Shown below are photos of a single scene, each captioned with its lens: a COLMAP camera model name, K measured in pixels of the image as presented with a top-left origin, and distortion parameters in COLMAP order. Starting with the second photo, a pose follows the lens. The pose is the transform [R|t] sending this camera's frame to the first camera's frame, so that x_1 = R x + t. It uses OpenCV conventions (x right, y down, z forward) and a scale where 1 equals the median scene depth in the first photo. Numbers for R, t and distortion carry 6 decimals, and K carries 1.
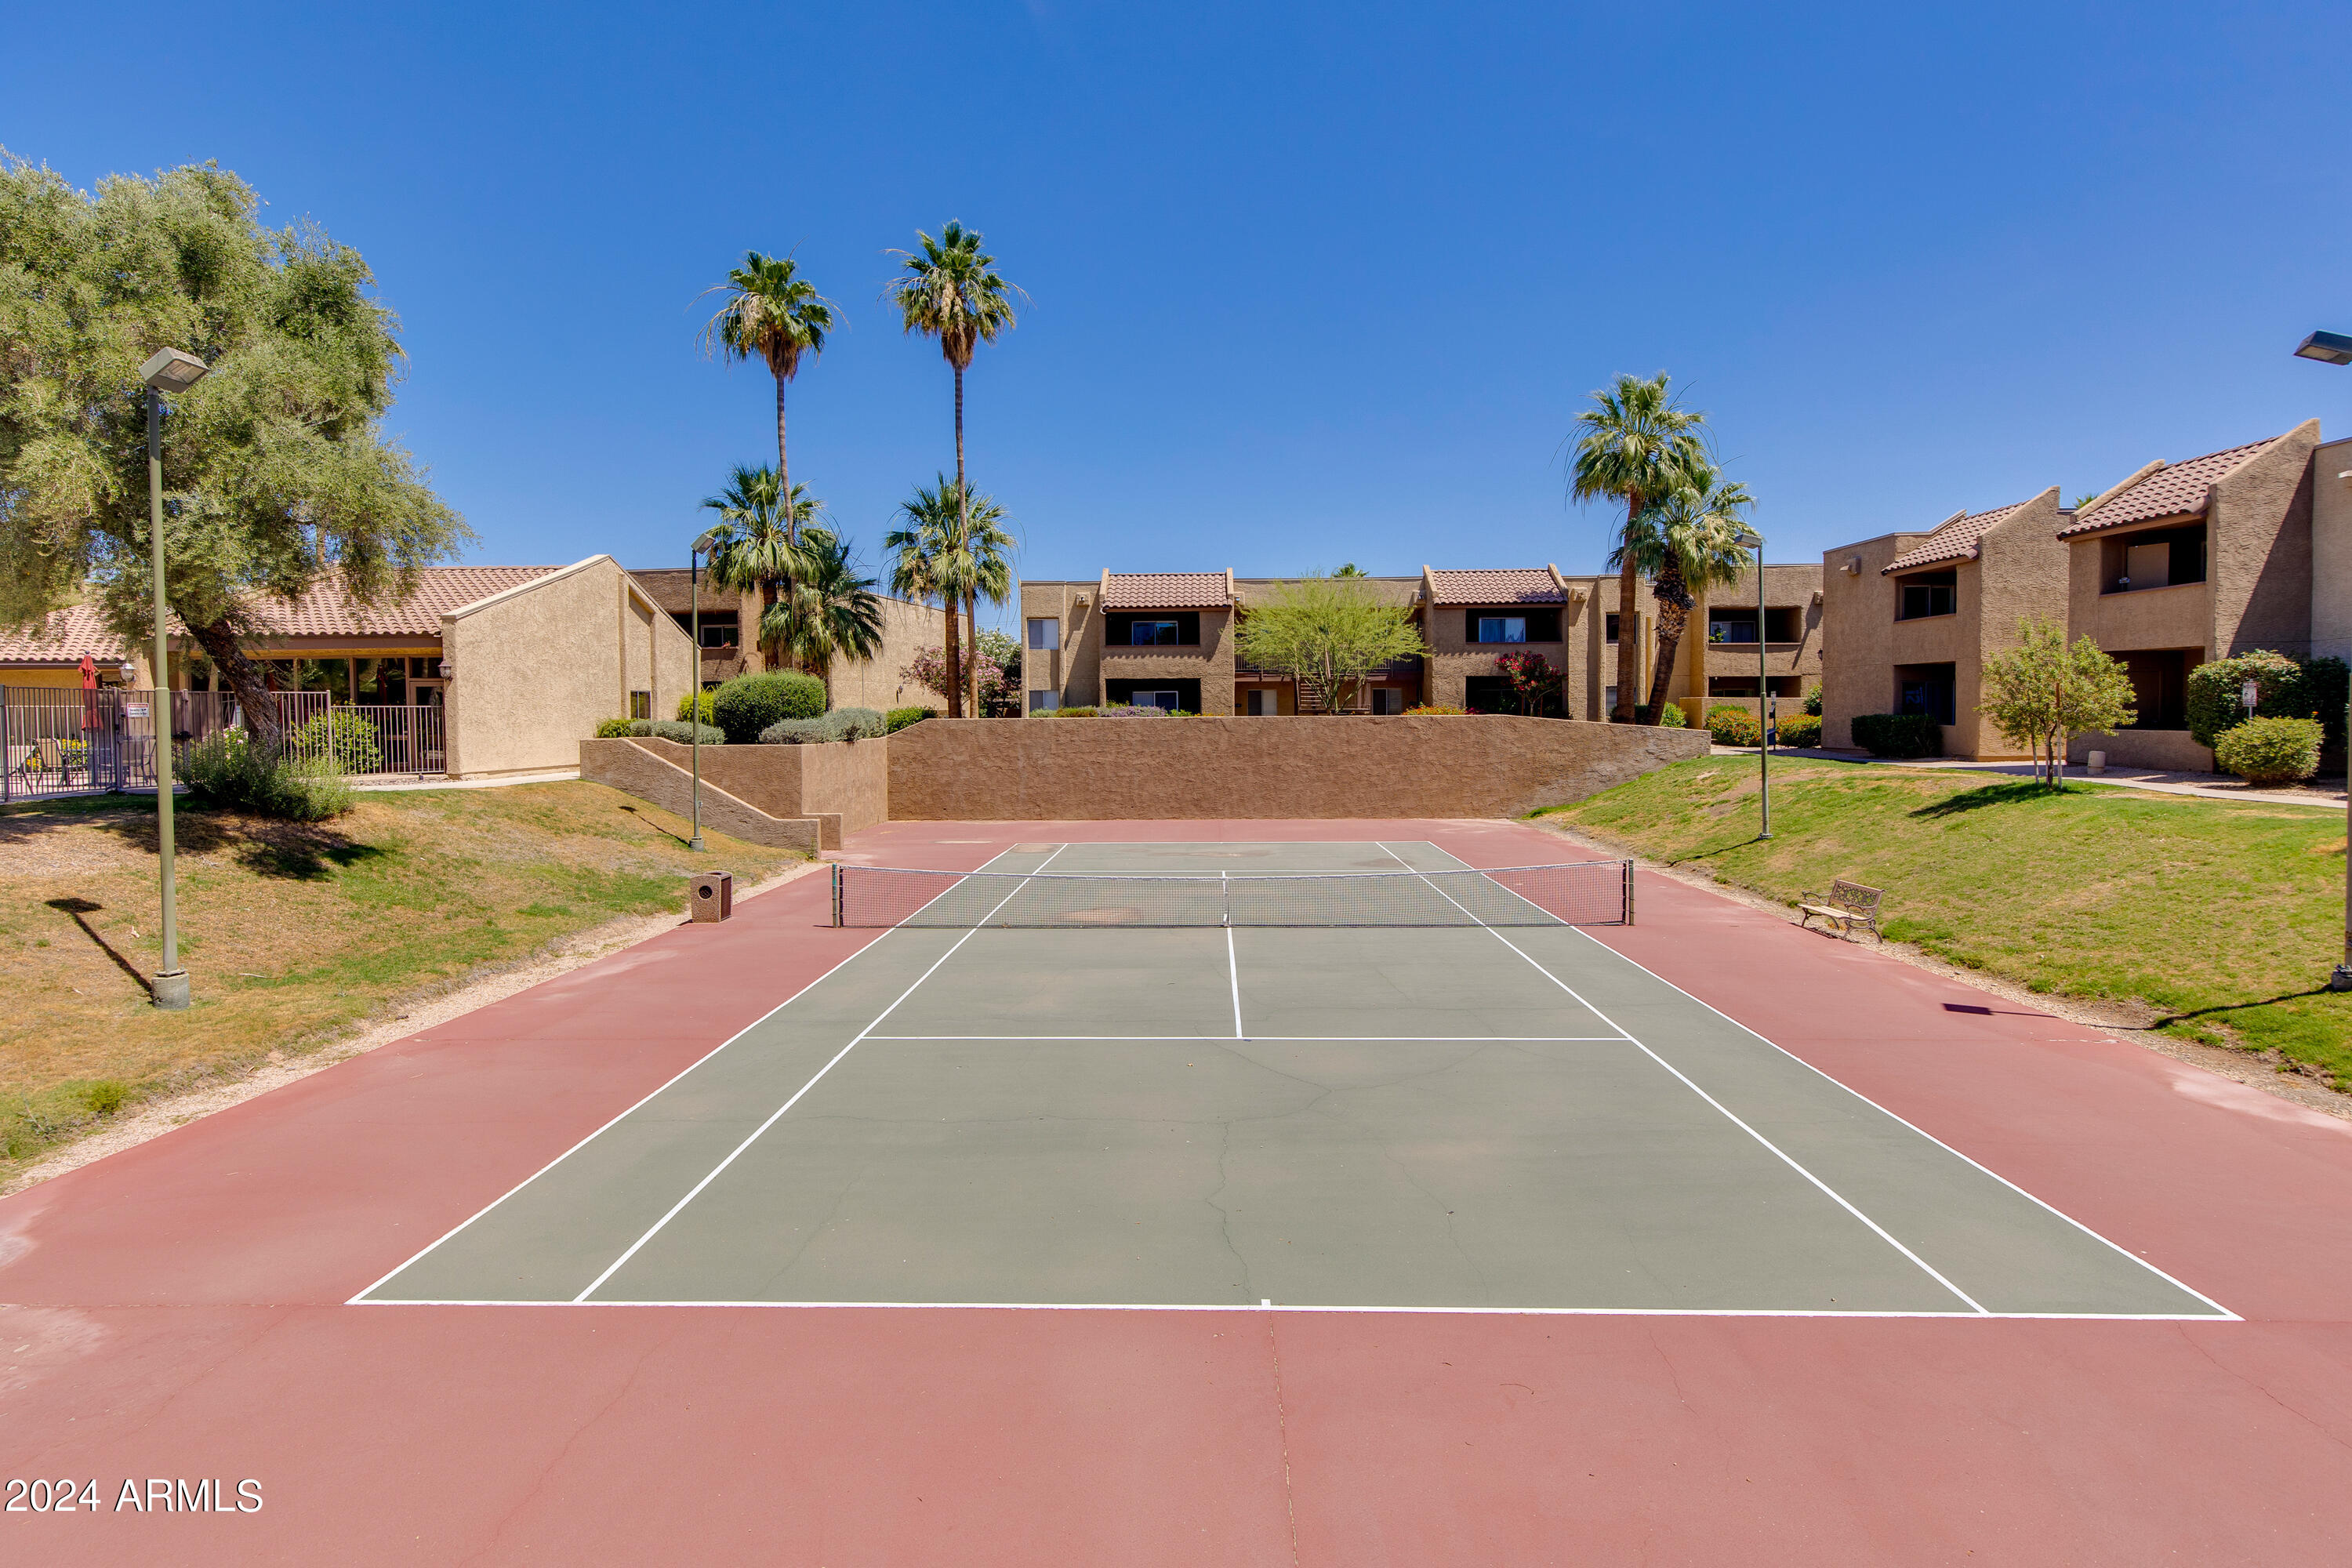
lens RADIAL K [[1065.4, 0, 1121.7], [0, 1065.4, 740.7], [0, 0, 1]] dist [-0.012241, 0.000386]
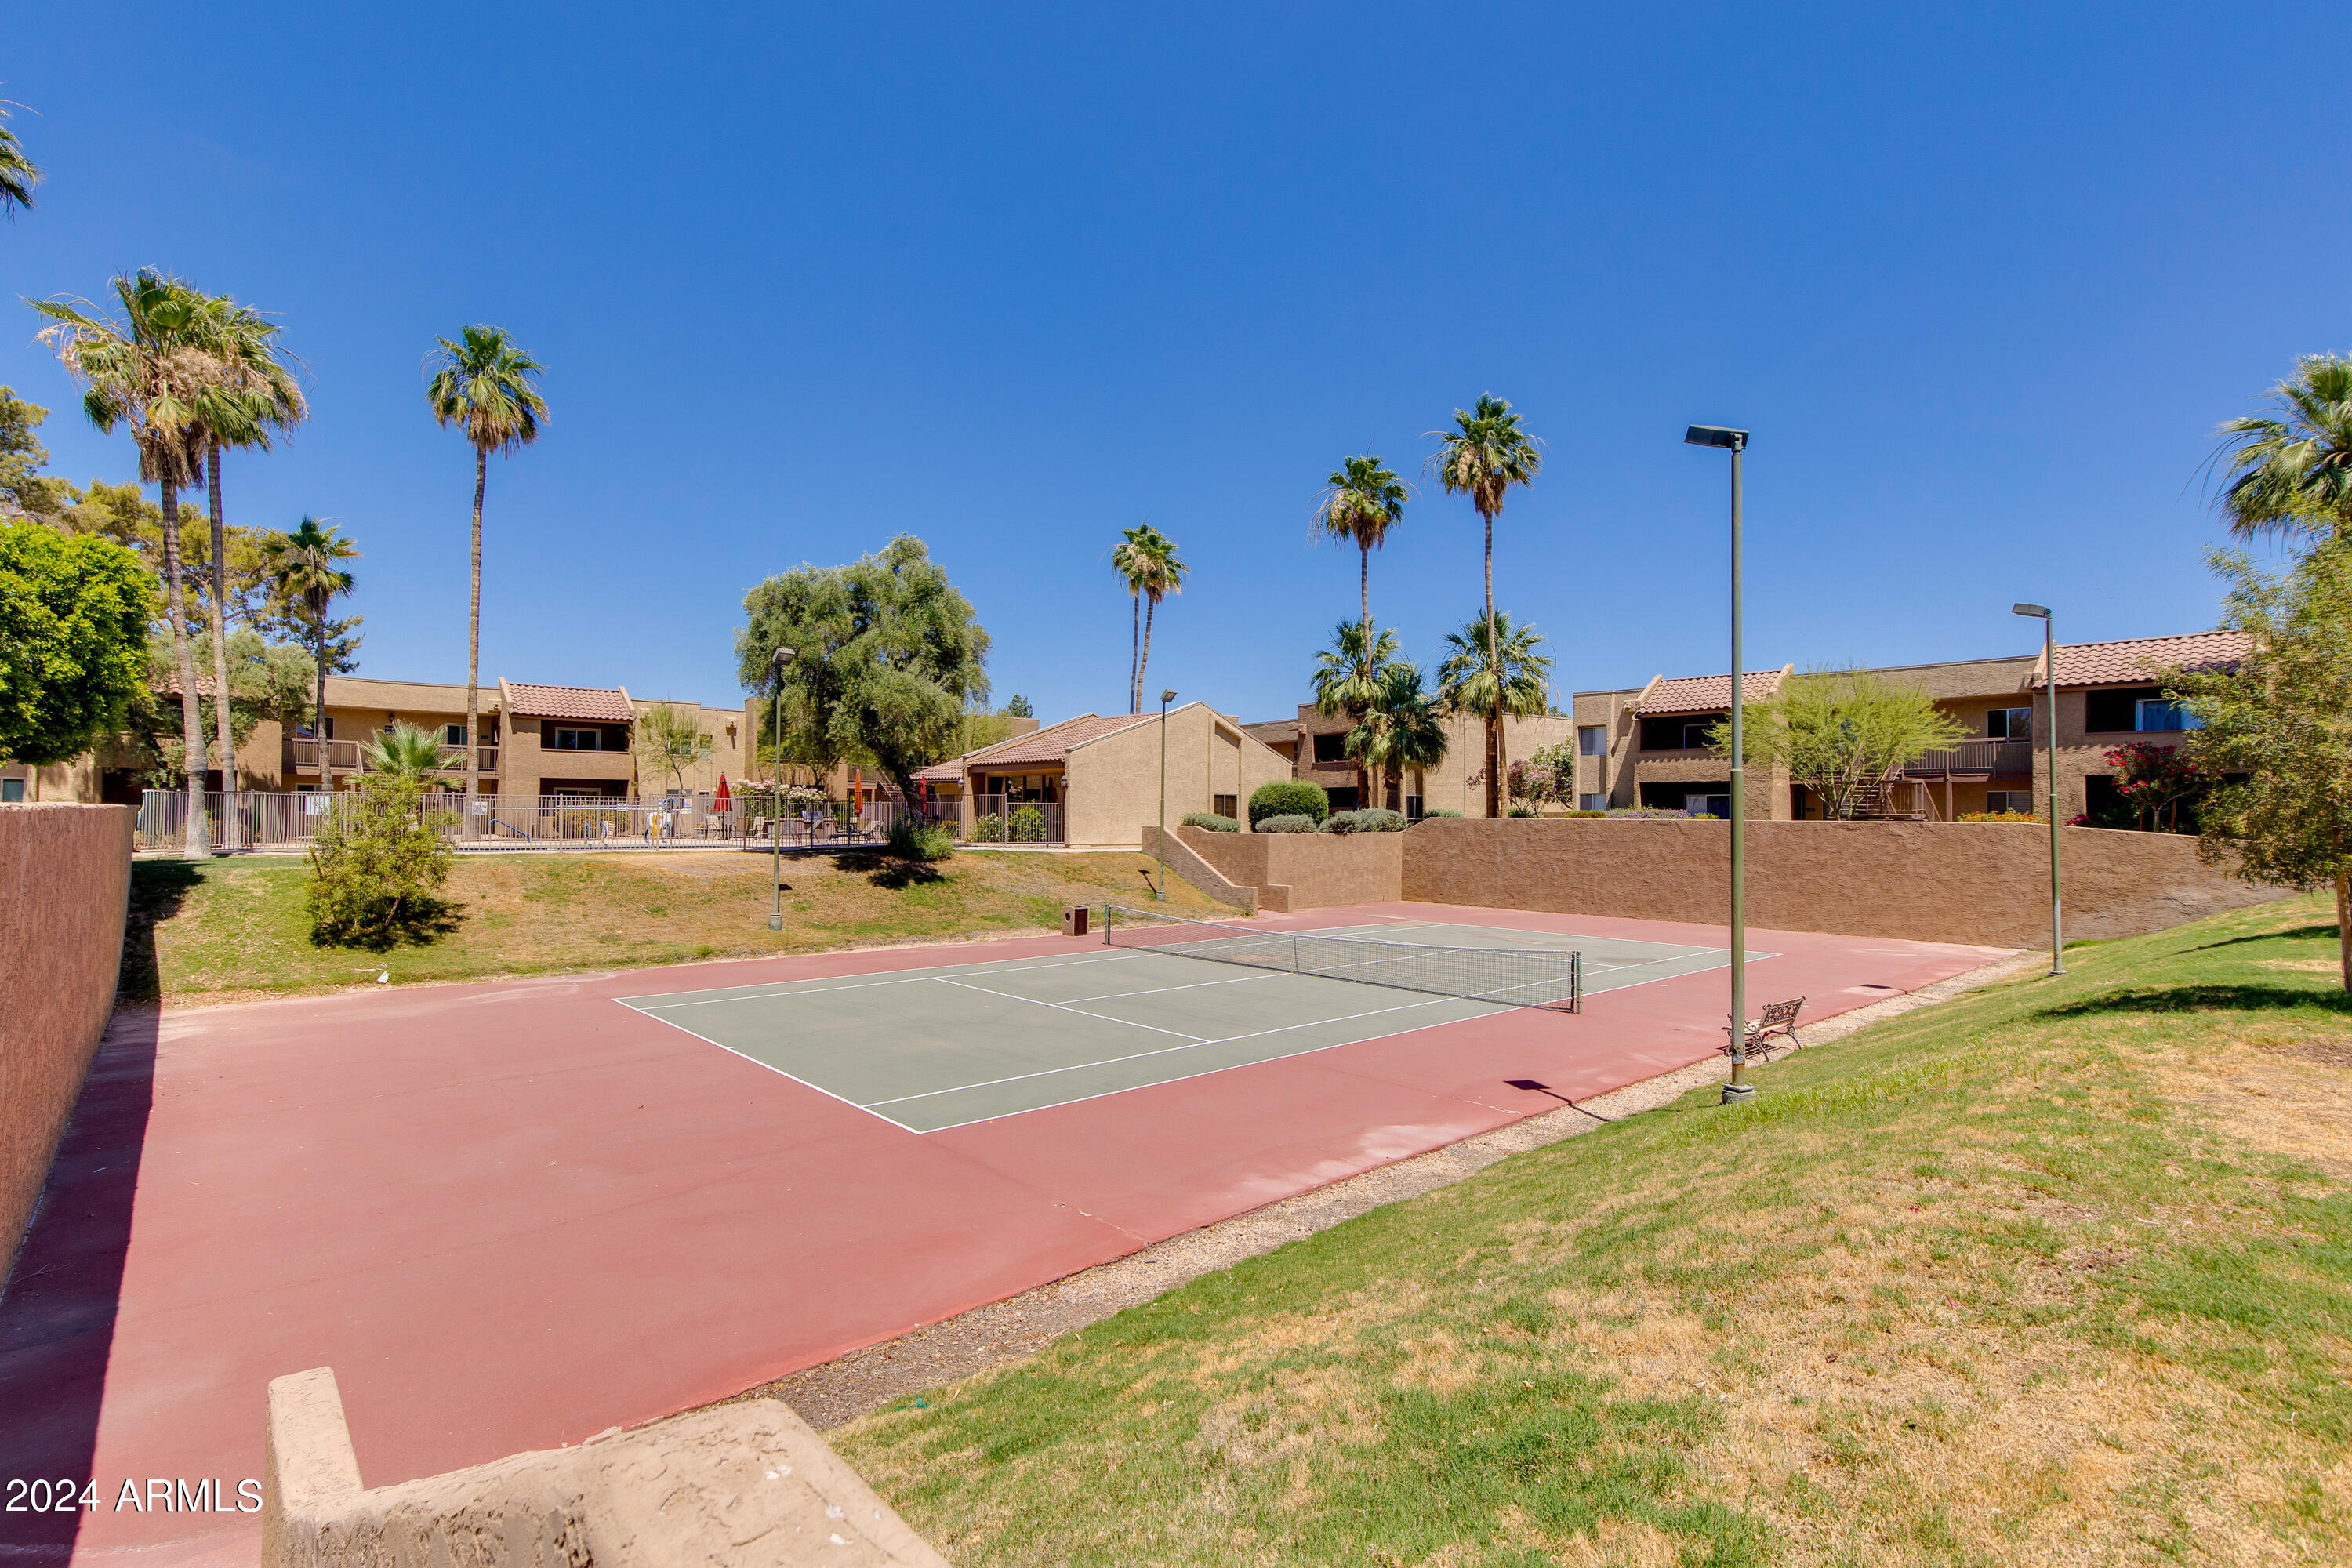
lens RADIAL K [[1056.4, 0, 1265.4], [0, 1056.4, 789.9], [0, 0, 1]] dist [-0.000763, -0.000081]
pose [[0.736437, -0.003682, -0.676496, 0.483405], [-0.031630, 0.998704, -0.039868, 0.001531], [0.675767, 0.050758, 0.735366, 0.001311]]
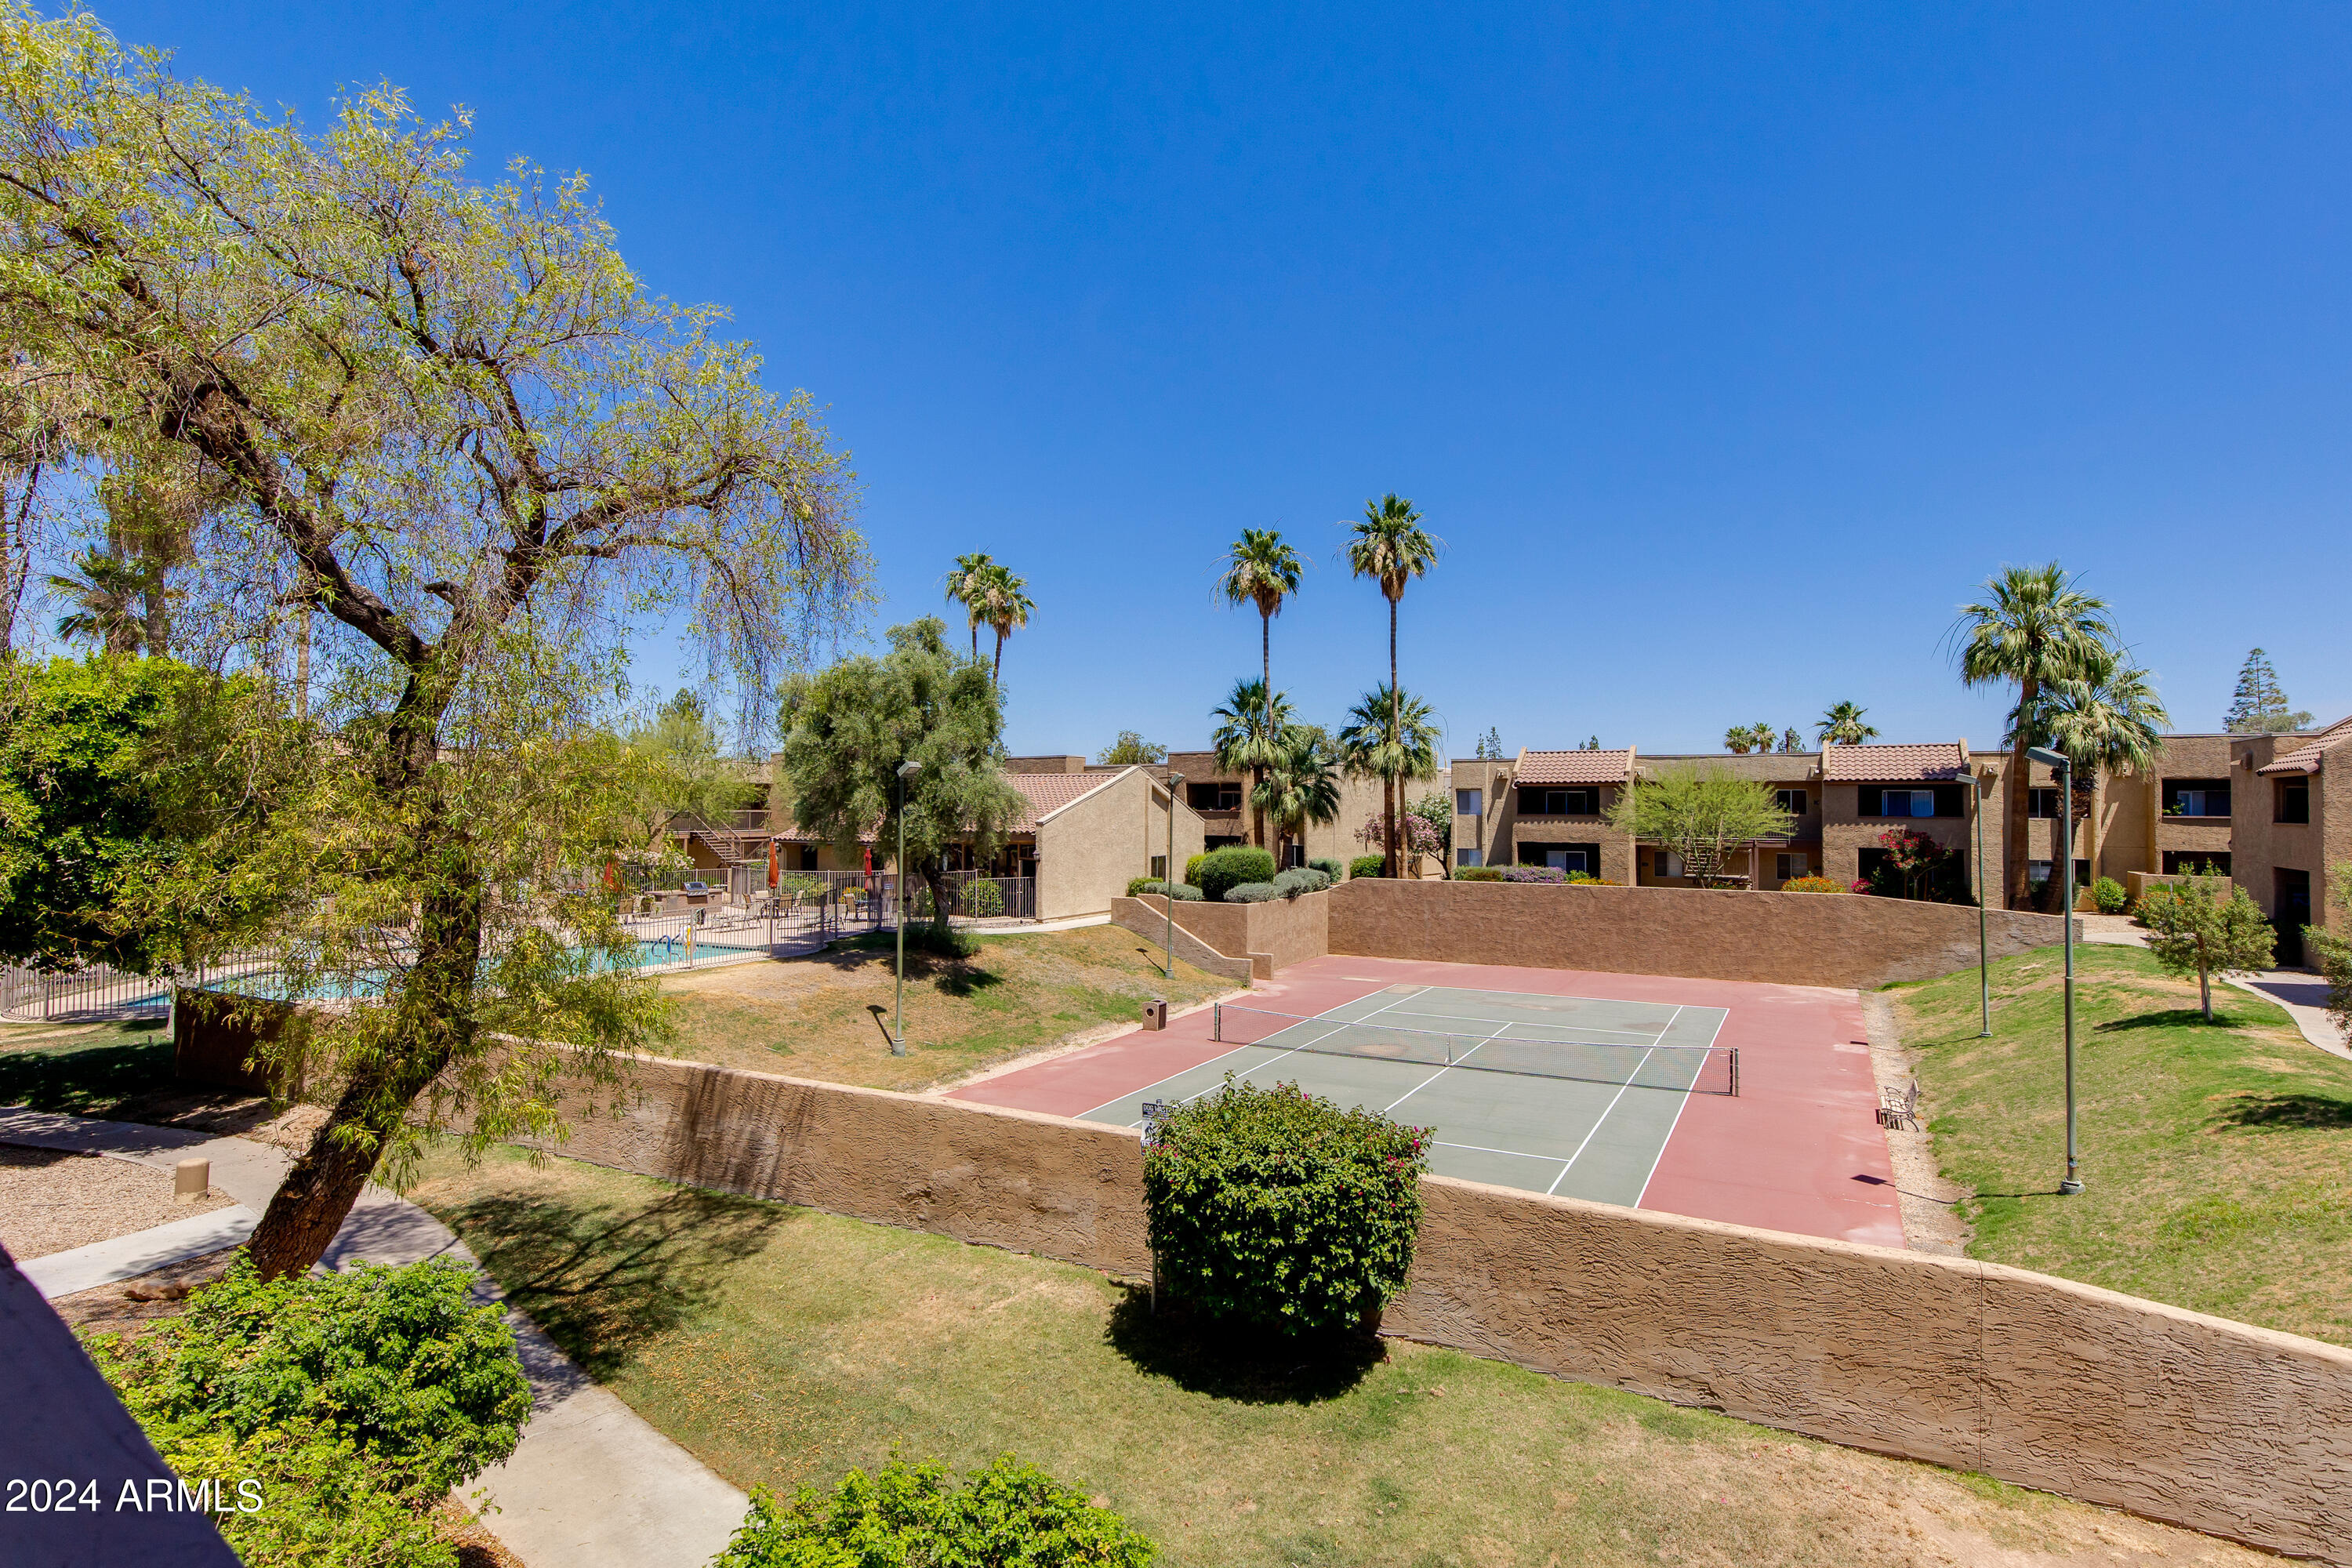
lens RADIAL K [[1082.6, 0, 1280.4], [0, 1082.6, 767.2], [0, 0, 1]] dist [0.002941, -0.000420]
pose [[0.926692, 0.000855, -0.375822, 0.230925], [-0.023182, 0.998223, -0.054891, -0.081240], [0.375107, 0.059579, 0.925065, -0.277264]]
